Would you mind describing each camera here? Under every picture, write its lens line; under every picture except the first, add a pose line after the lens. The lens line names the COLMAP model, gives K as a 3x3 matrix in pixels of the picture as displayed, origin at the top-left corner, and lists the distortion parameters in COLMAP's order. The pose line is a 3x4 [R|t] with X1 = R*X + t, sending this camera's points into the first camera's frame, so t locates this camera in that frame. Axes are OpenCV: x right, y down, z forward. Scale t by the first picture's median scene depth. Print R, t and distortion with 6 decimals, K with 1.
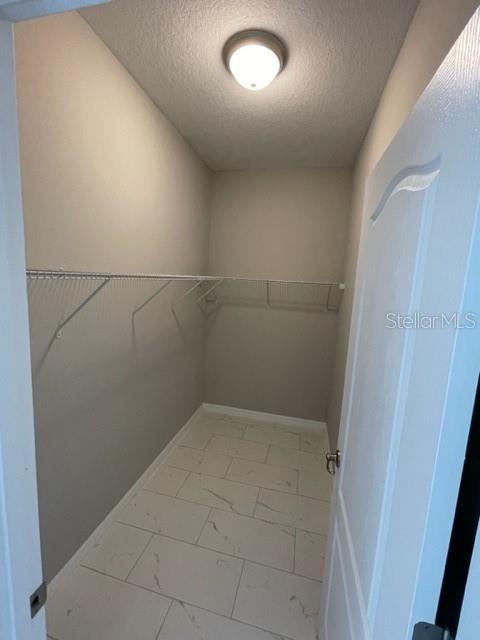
lens RADIAL K [[258.8, 0, 240.2], [0, 258.8, 319.2], [0, 0, 1]] dist [-0.001229, -0.000662]
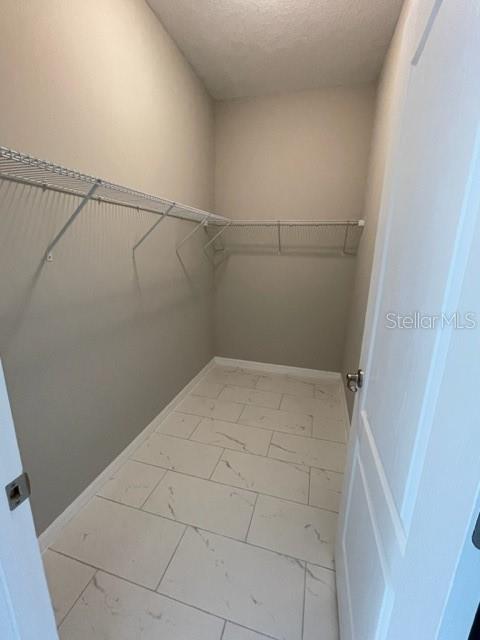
lens RADIAL K [[258.8, 0, 240.5], [0, 258.8, 316.0], [0, 0, 1]] dist [-0.001229, -0.000662]
pose [[0.998794, -0.021229, -0.044277, 0.005818], [0.025541, 0.994739, 0.099211, 0.130738], [0.041938, -0.100222, 0.994081, 0.067086]]
